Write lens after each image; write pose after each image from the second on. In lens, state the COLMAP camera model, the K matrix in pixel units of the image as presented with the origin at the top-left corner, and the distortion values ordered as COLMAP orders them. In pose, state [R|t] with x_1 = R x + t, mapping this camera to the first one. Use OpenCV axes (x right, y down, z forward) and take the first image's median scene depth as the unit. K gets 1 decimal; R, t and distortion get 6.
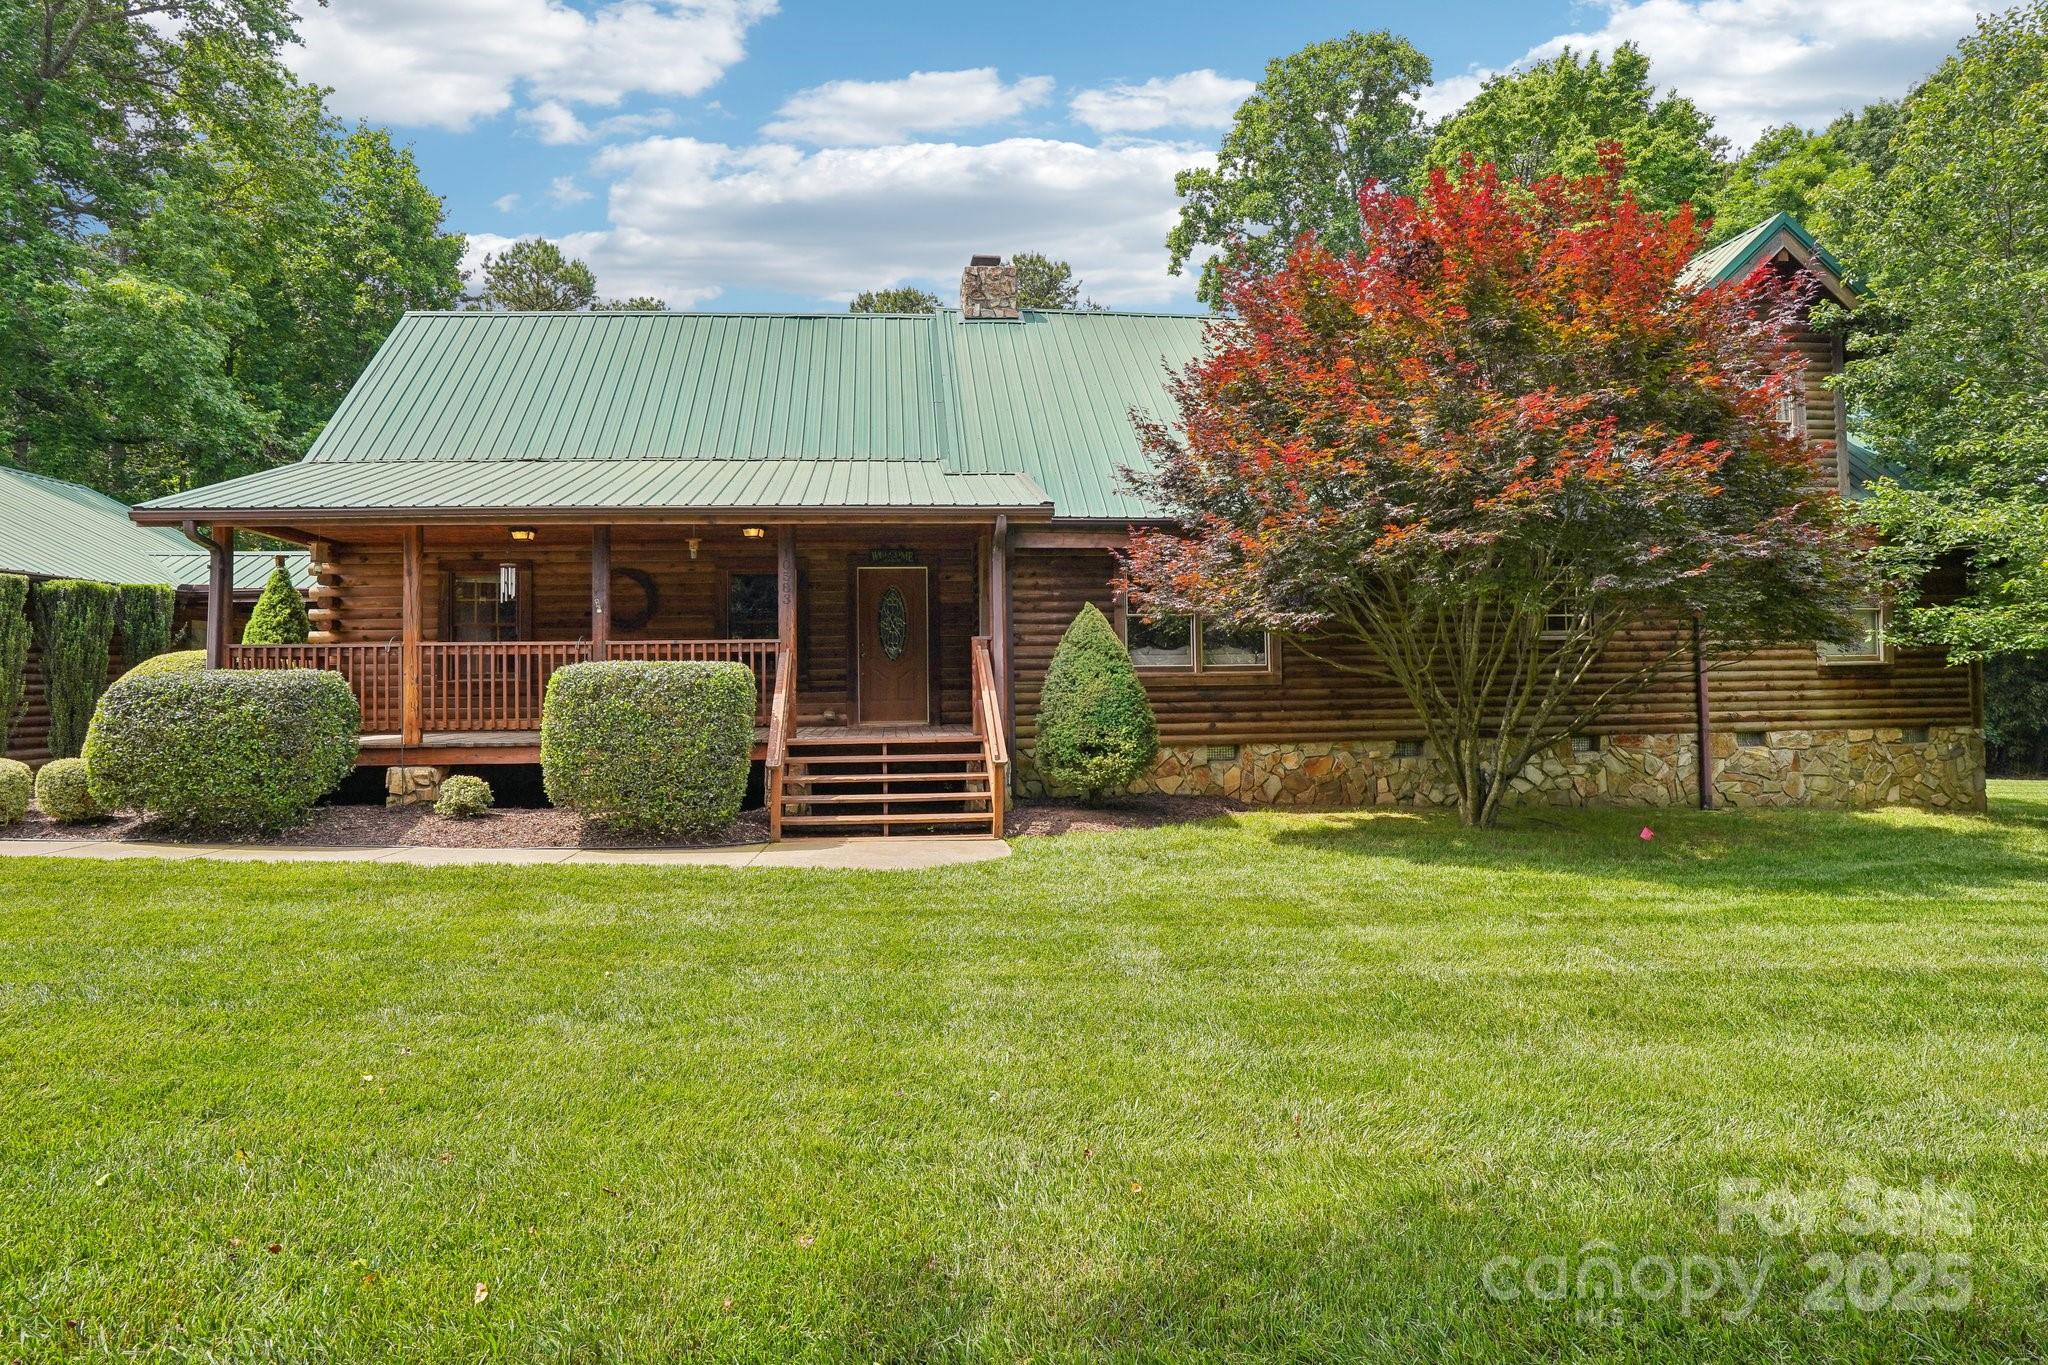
lens RADIAL K [[1038.1, 0, 1024.0], [0, 1038.1, 682.5], [0, 0, 1]] dist [-0.033024, 0.000268]
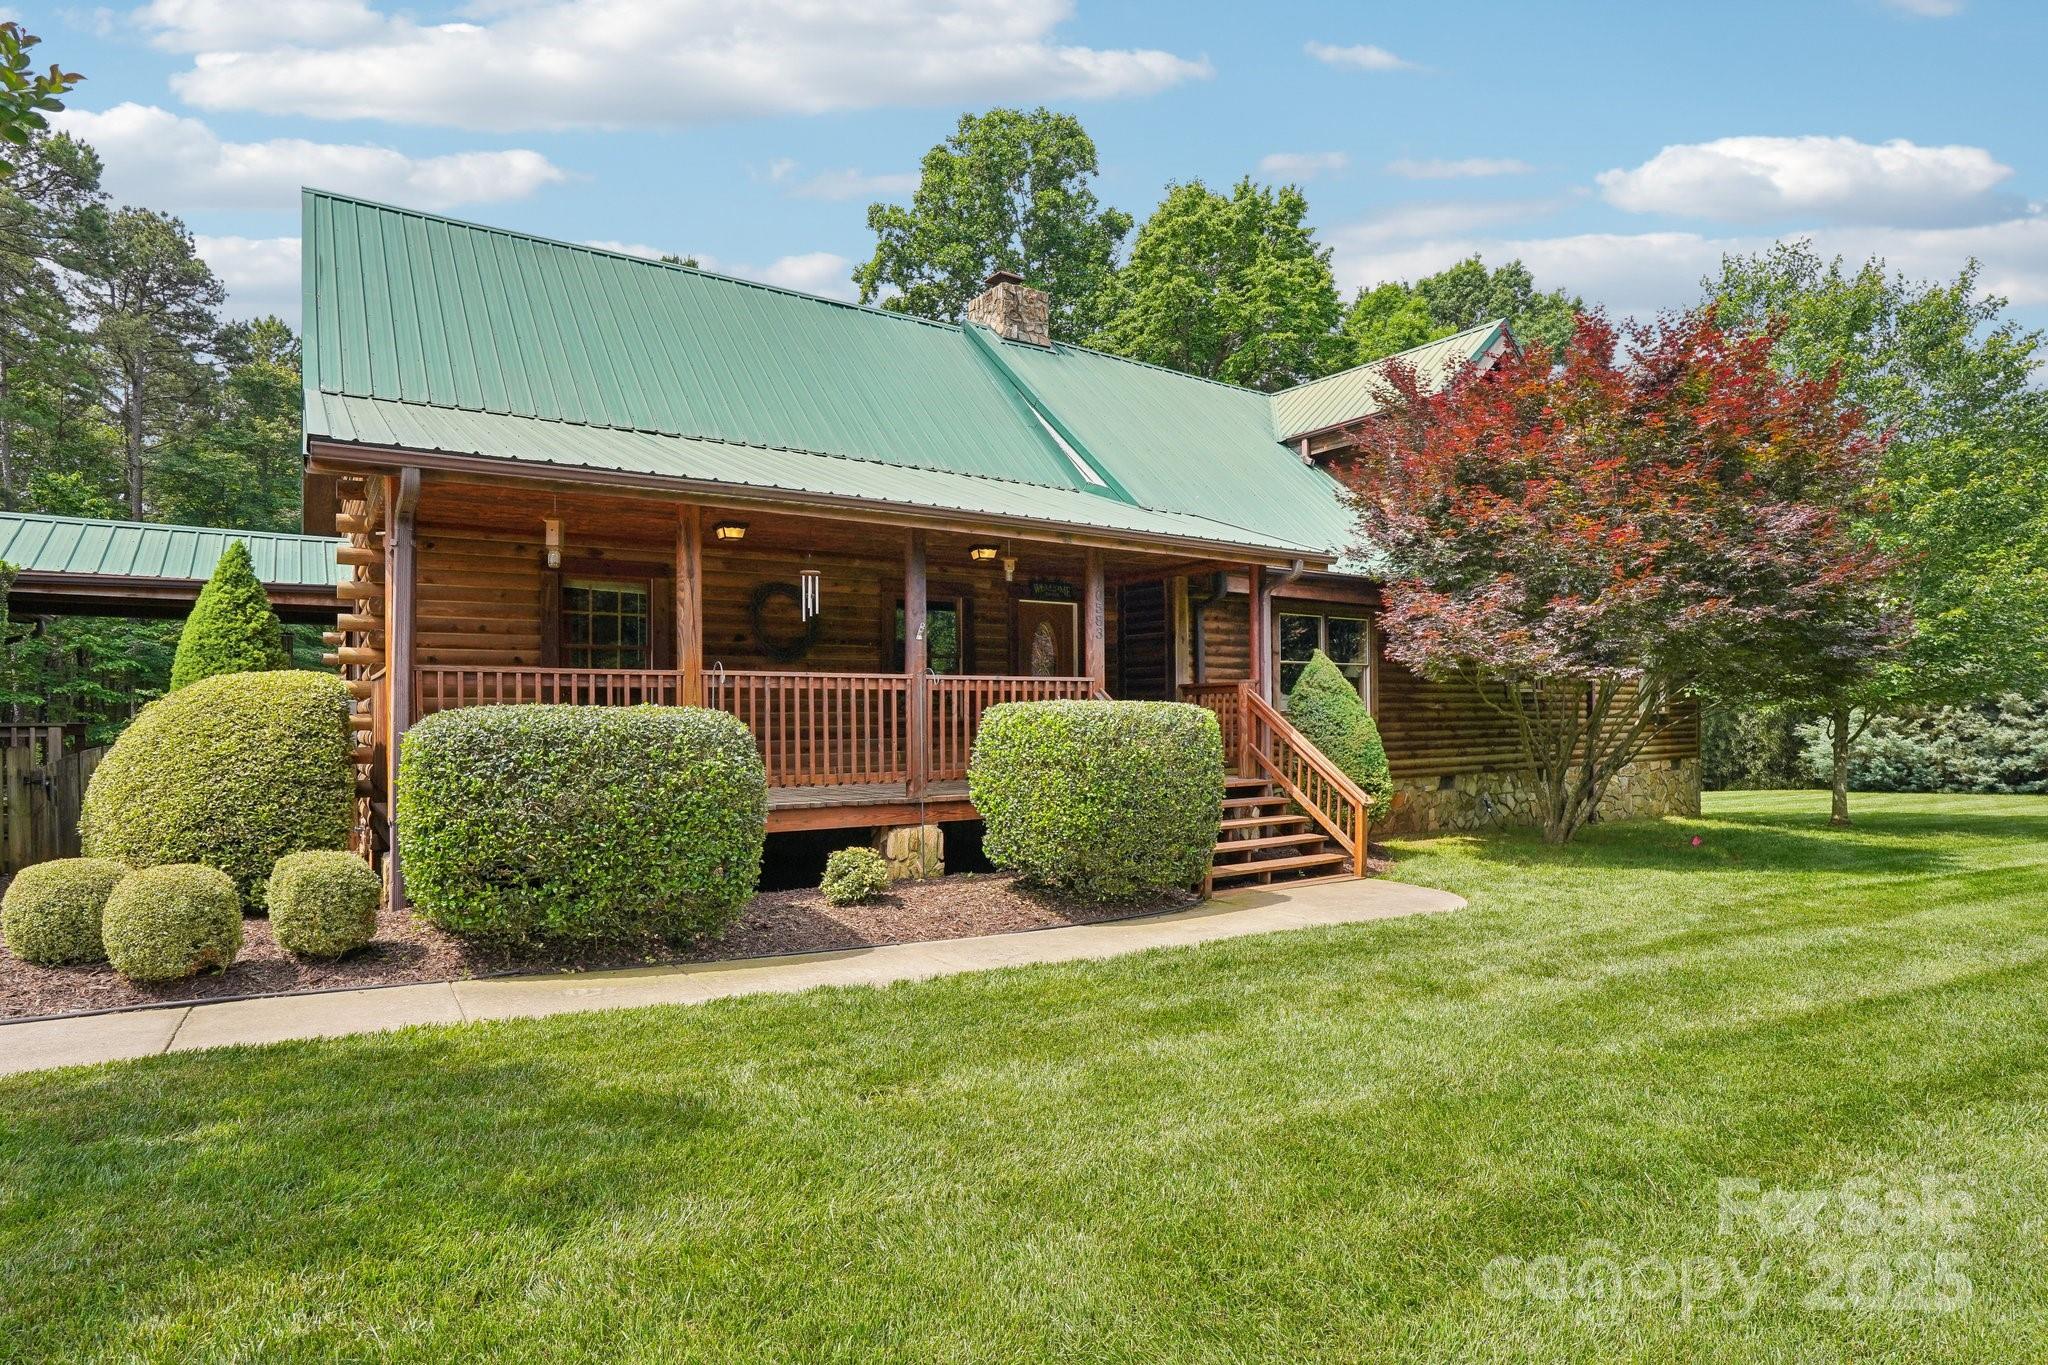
lens RADIAL K [[1037.9, 0, 1017.5], [0, 1037.9, 736.5], [0, 0, 1]] dist [-0.018865, 0.000409]
pose [[0.881524, -0.003471, 0.472127, -0.616037], [-0.002255, 0.999931, 0.011563, -0.000535], [-0.472134, -0.011258, 0.881455, 0.198801]]
